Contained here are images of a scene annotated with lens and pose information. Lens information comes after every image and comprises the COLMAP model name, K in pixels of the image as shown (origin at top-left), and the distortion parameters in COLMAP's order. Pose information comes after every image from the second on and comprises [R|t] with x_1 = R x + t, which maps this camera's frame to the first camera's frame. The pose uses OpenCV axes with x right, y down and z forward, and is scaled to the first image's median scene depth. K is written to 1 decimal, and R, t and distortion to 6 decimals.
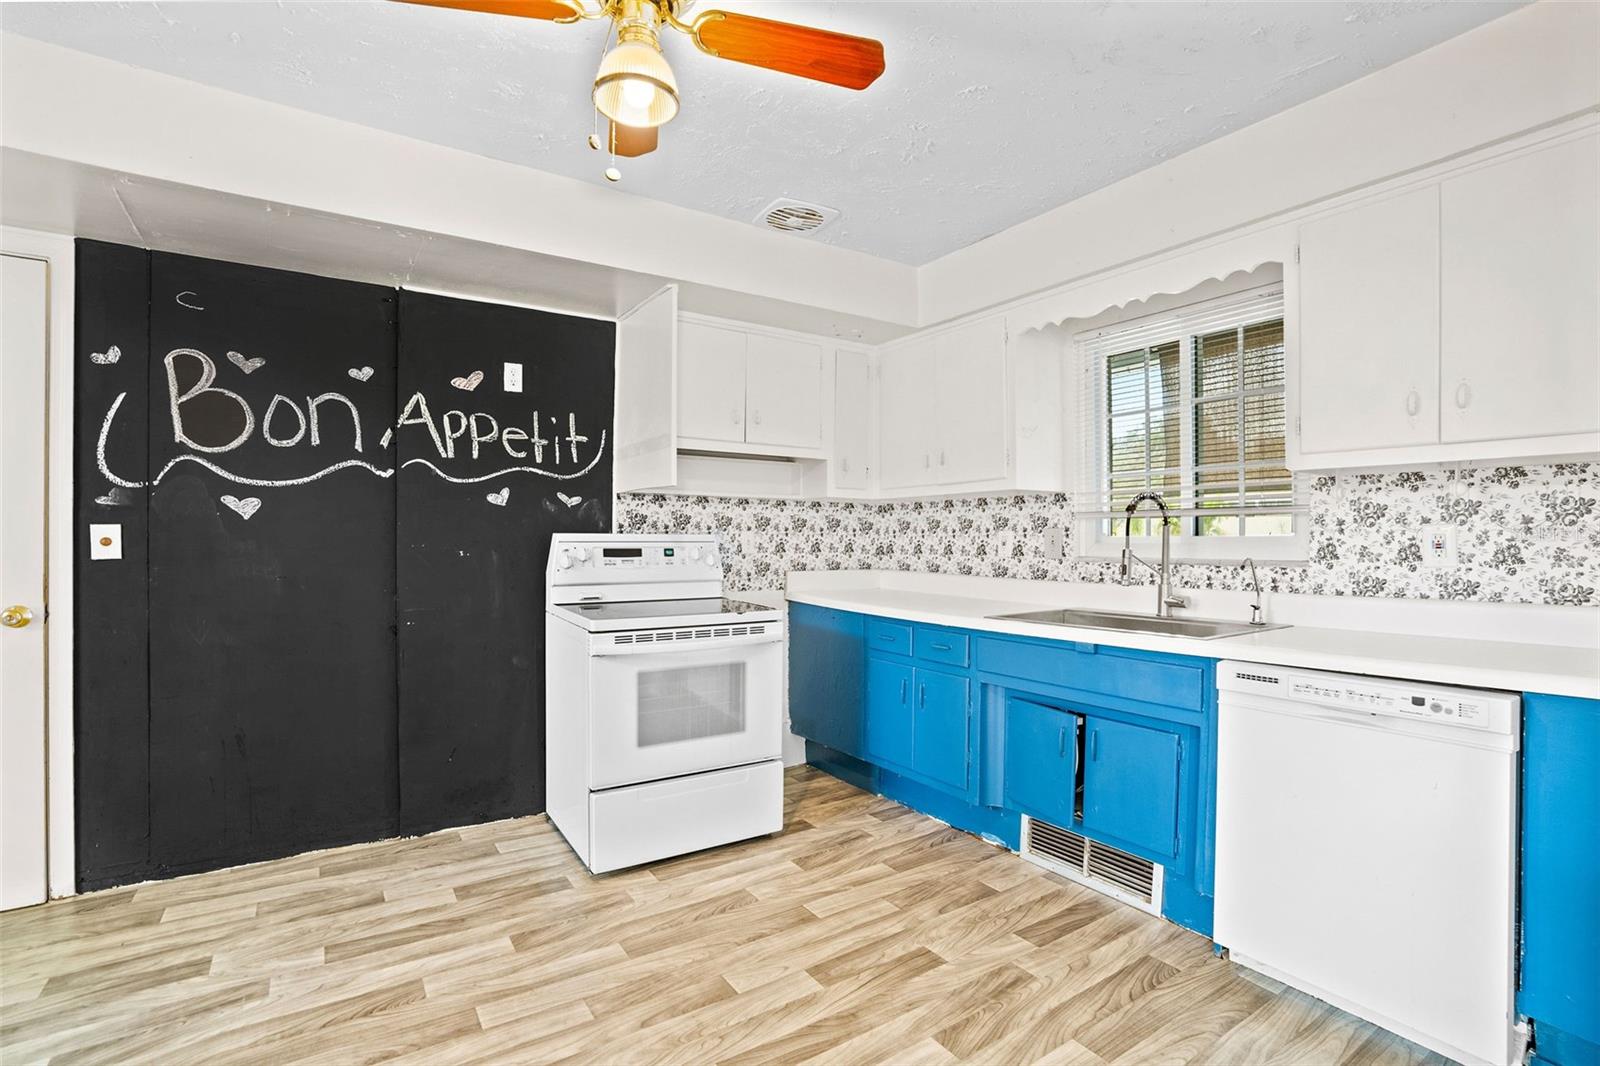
lens RADIAL K [[746.9, 0, 796.6], [0, 746.9, 535.6], [0, 0, 1]] dist [-0.047731, 0.009383]
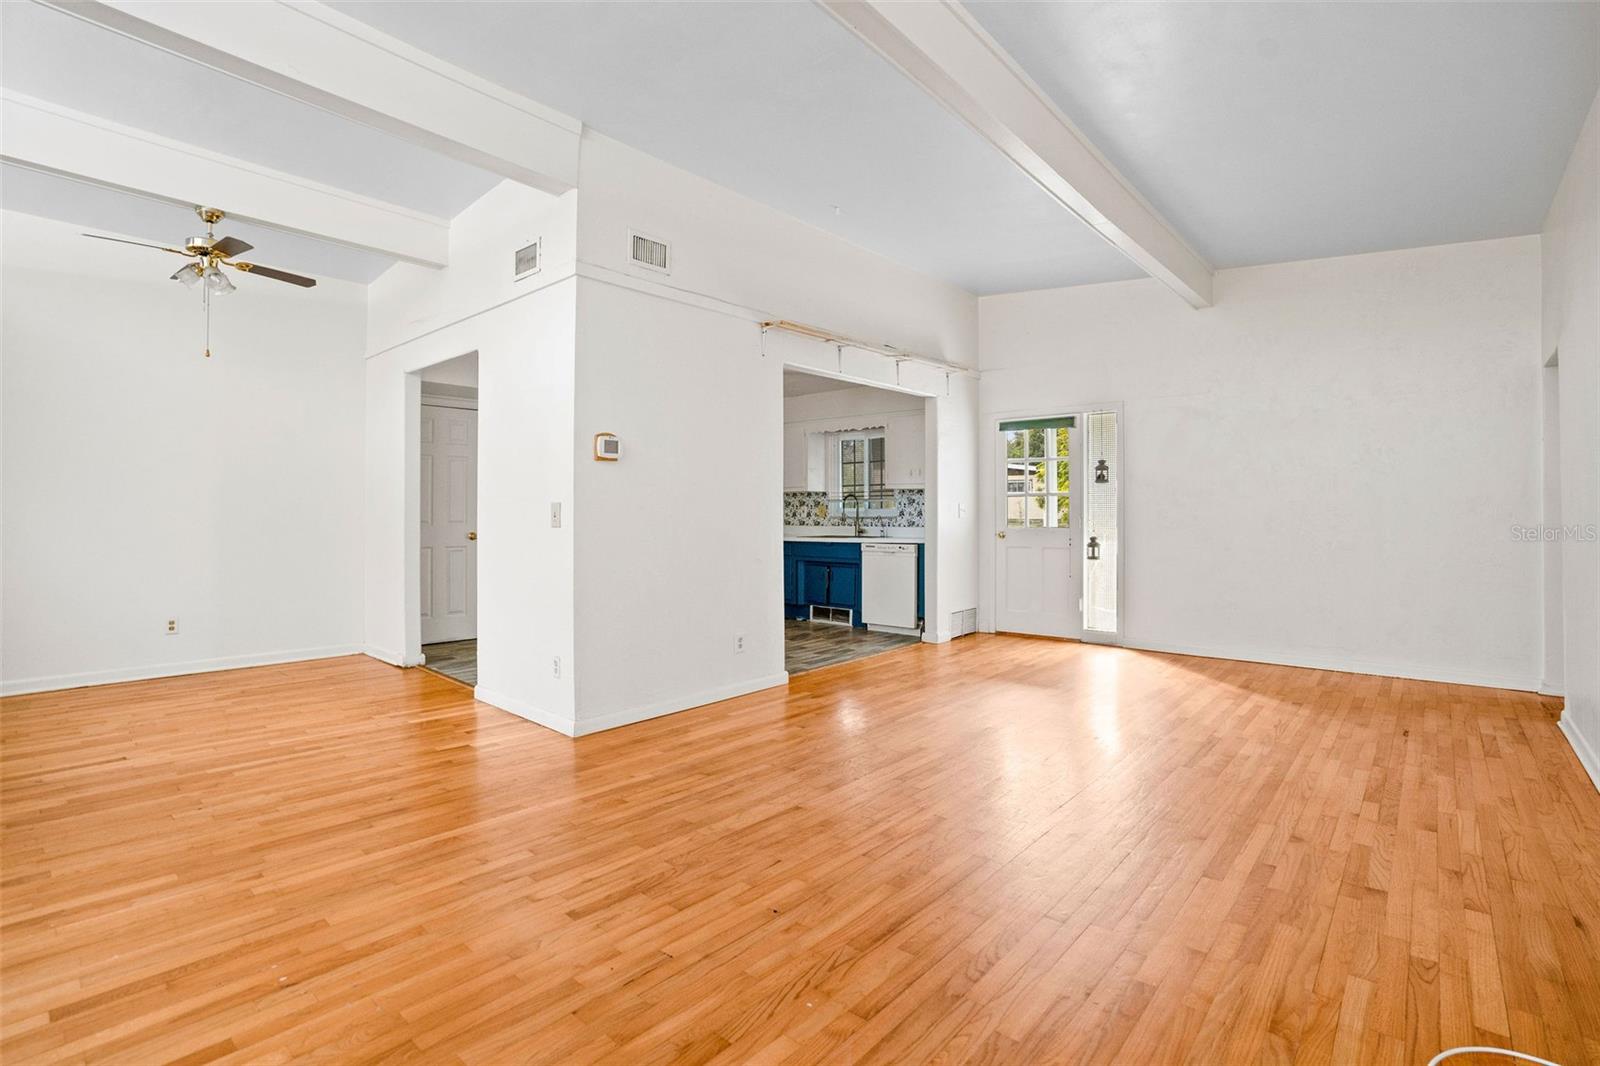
lens RADIAL K [[746.9, 0, 790.3], [0, 746.9, 516.1], [0, 0, 1]] dist [-0.047731, 0.009383]
pose [[0.967017, -0.000729, 0.254712, -0.507076], [-0.001293, 0.999969, 0.007773, 0.007922], [-0.254709, -0.007846, 0.966986, -1.780450]]
